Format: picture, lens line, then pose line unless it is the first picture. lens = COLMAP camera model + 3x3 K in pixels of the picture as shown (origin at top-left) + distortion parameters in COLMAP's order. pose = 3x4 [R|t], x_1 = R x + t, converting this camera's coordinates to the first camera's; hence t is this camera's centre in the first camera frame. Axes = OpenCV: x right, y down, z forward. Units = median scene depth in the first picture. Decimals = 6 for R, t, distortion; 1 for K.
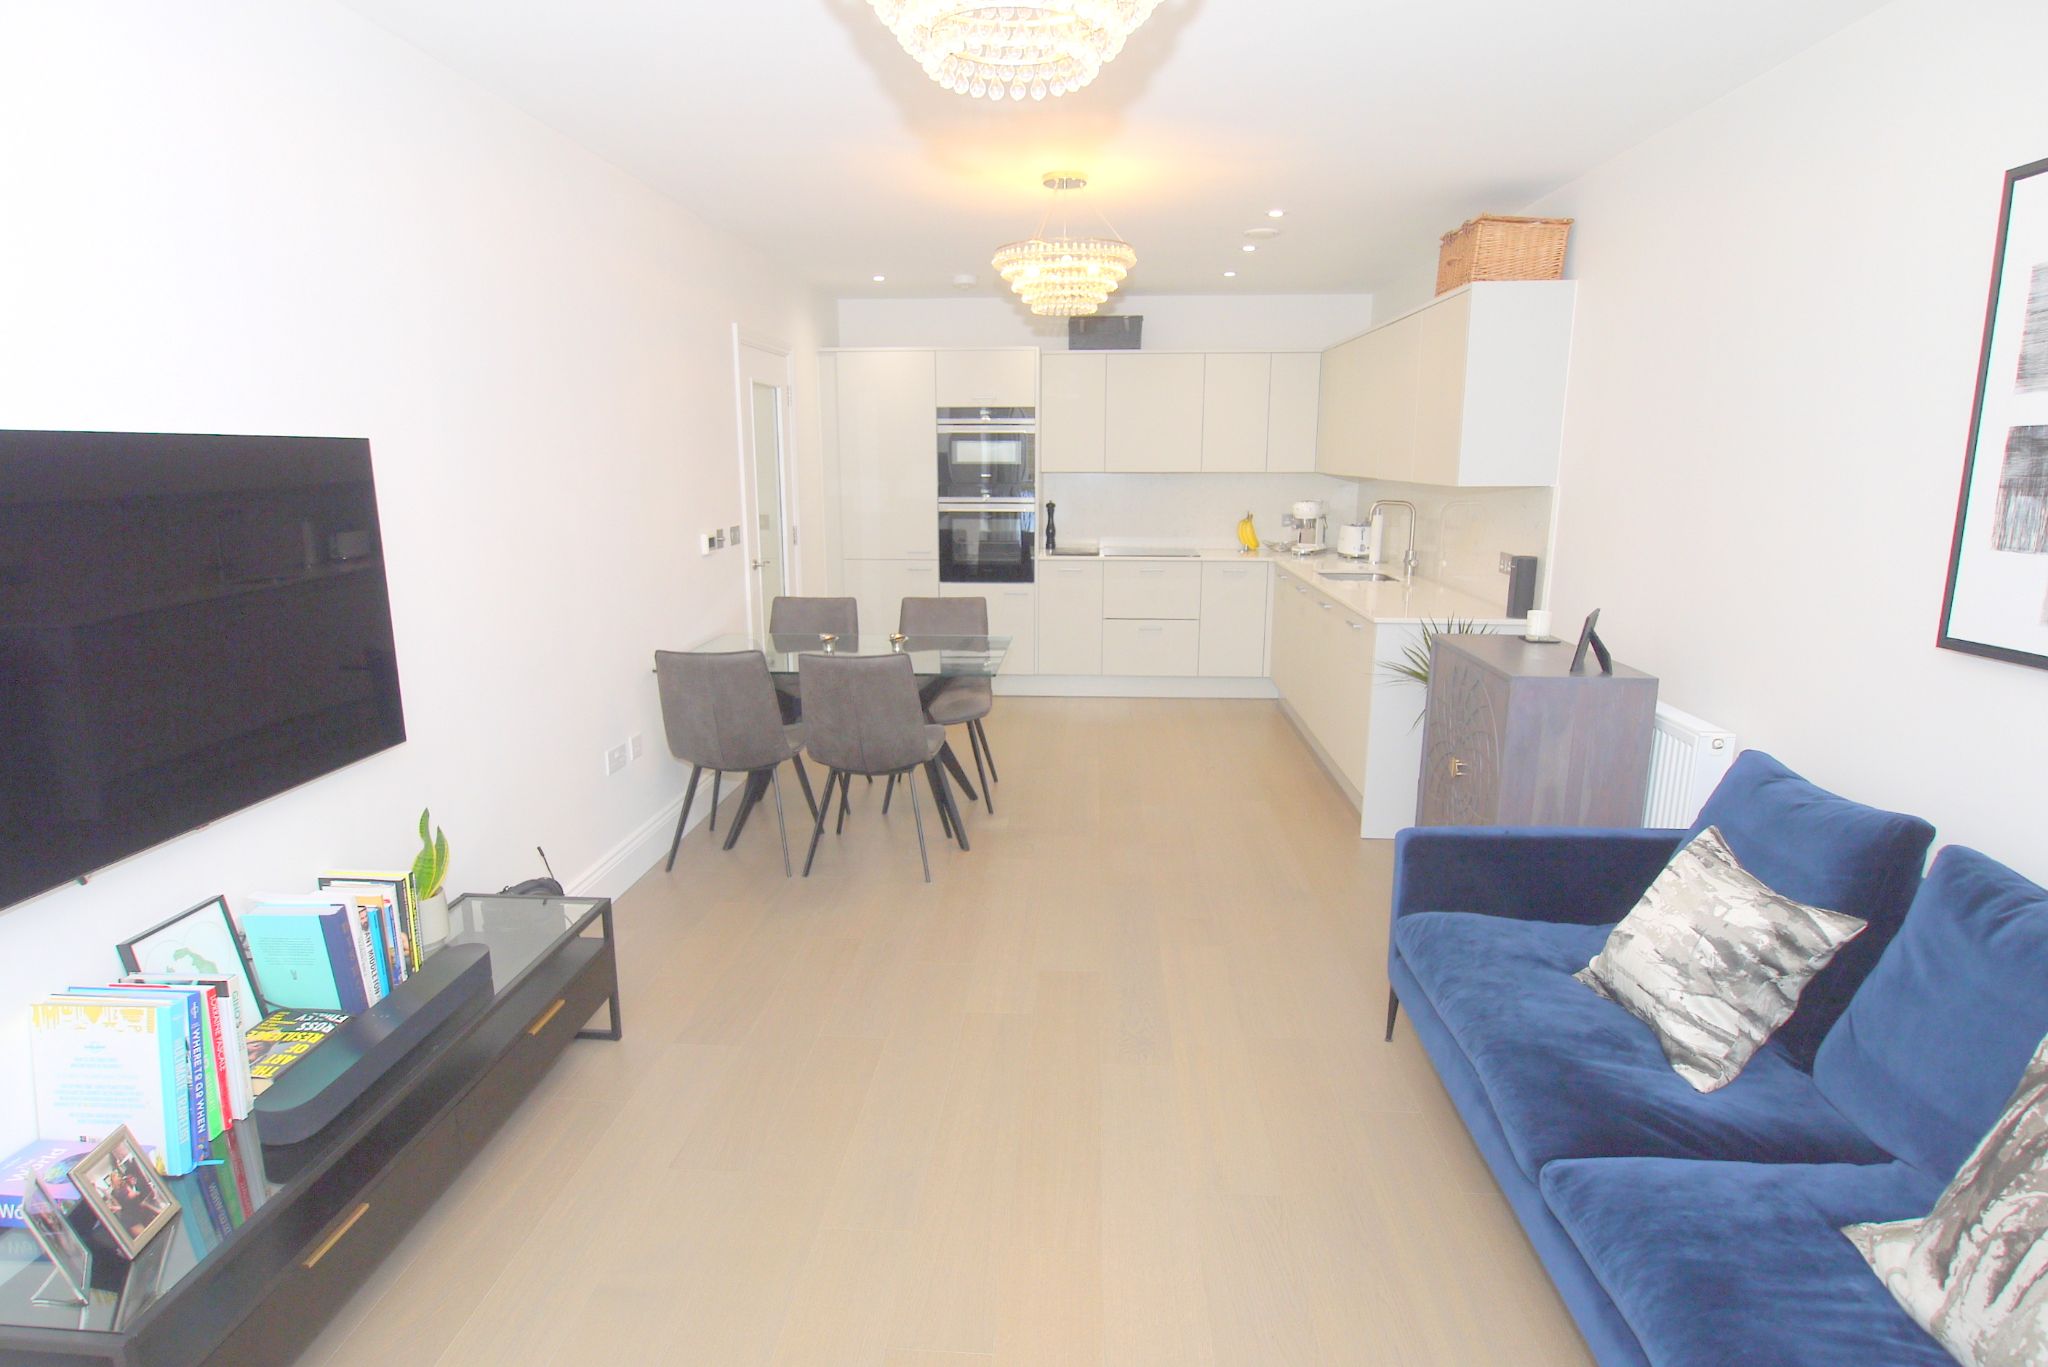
lens RADIAL K [[1084.5, 0, 1016.0], [0, 1084.5, 689.5], [0, 0, 1]] dist [-0.006981, -0.001856]
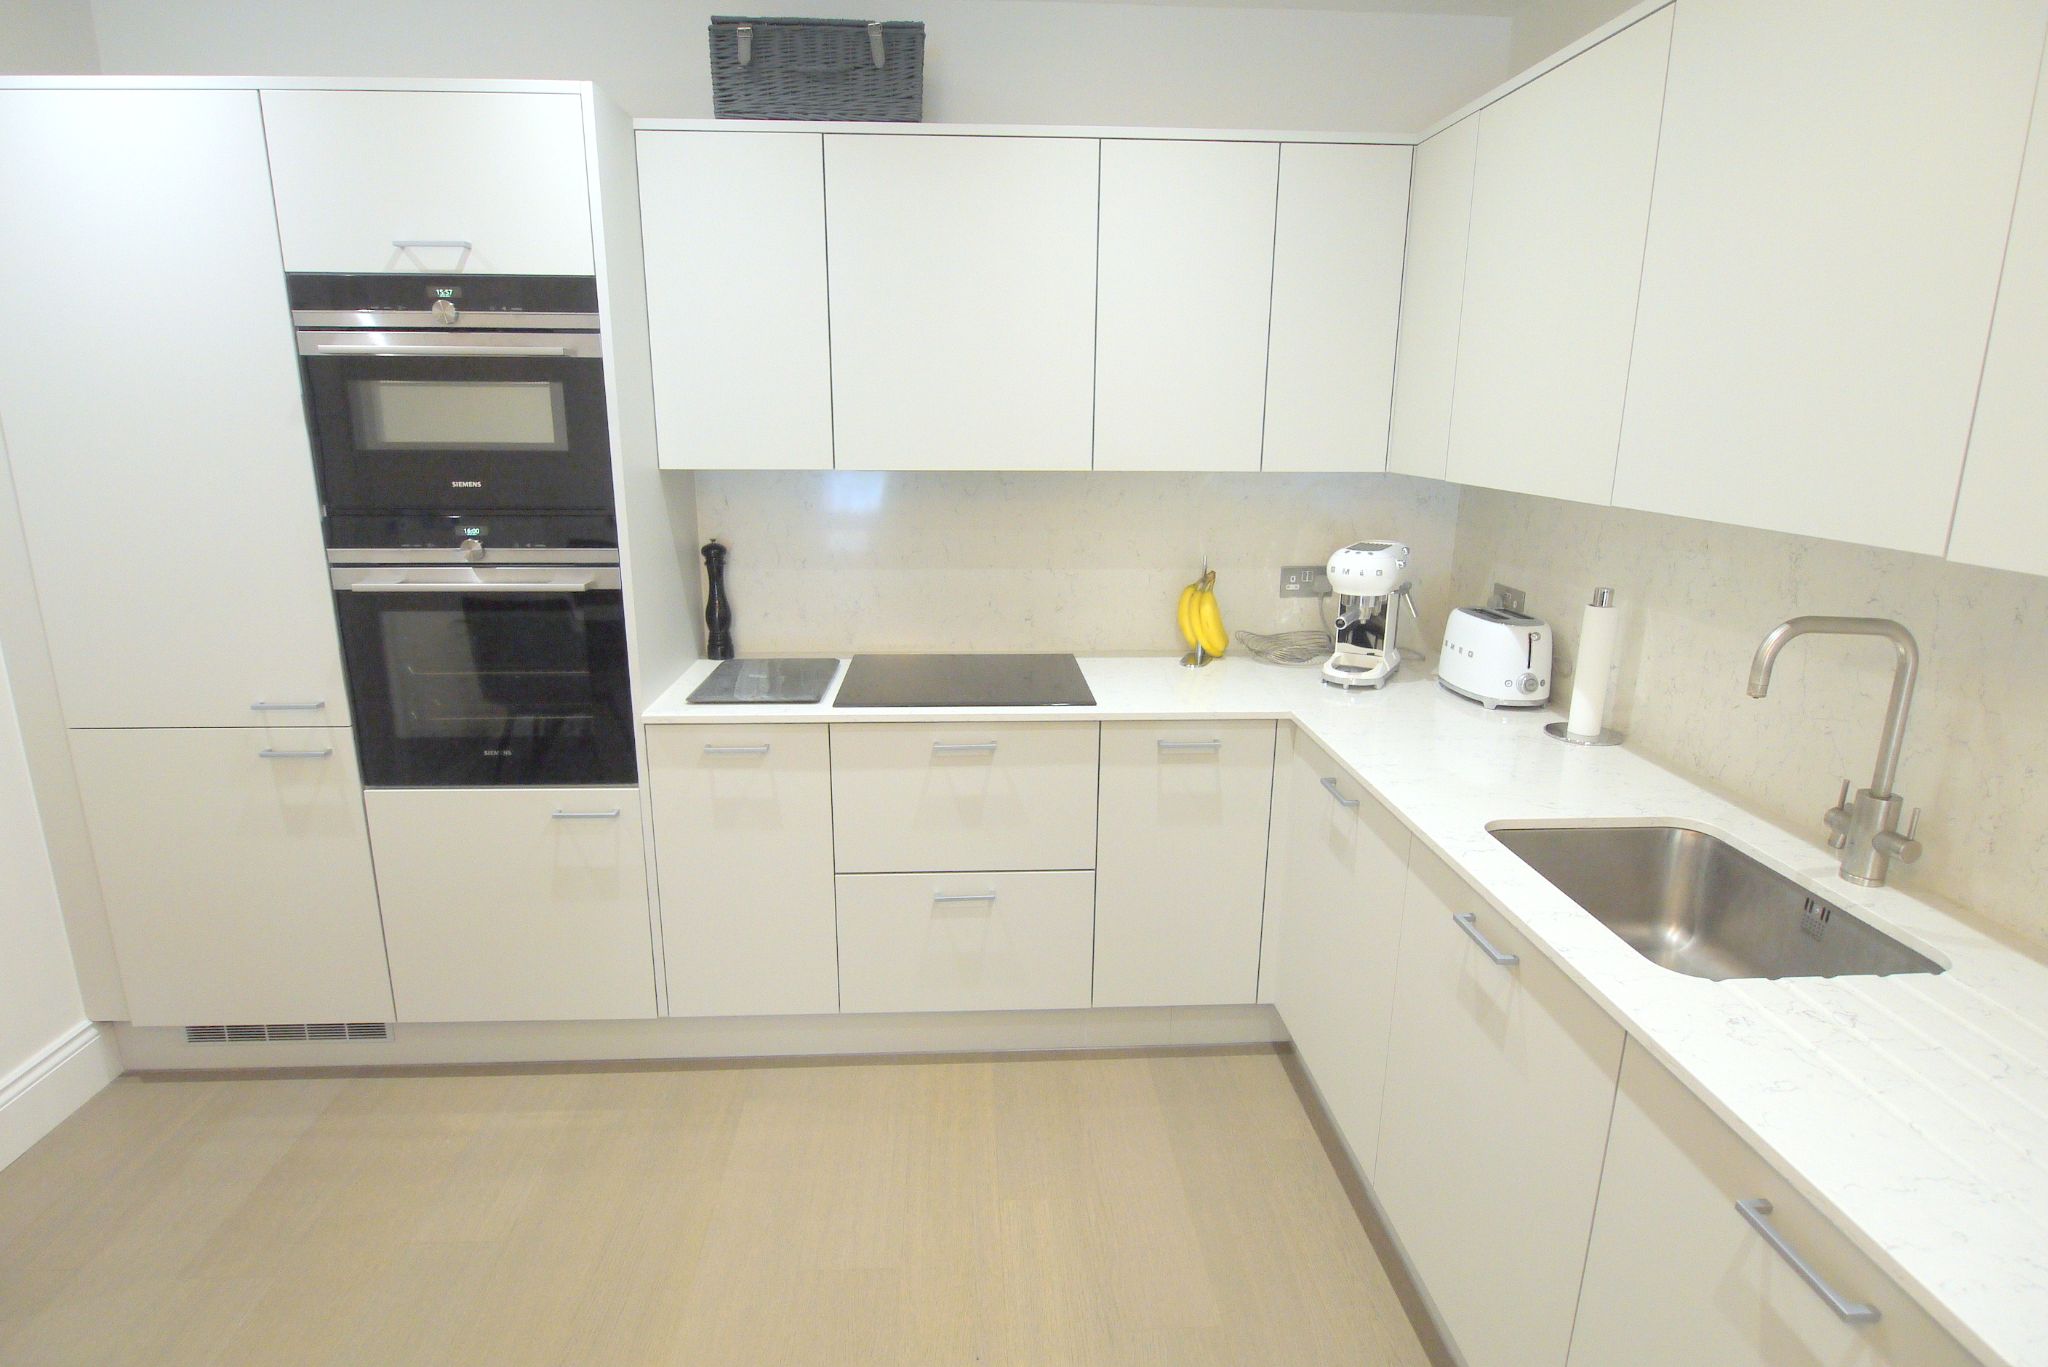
lens RADIAL K [[1084.5, 0, 1016.0], [0, 1084.5, 689.5], [0, 0, 1]] dist [-0.006981, -0.001856]
pose [[0.992588, -0.022532, 0.119423, 0.100312], [0.018268, 0.999160, 0.036677, -0.142885], [-0.120149, -0.034224, 0.992166, 0.643010]]
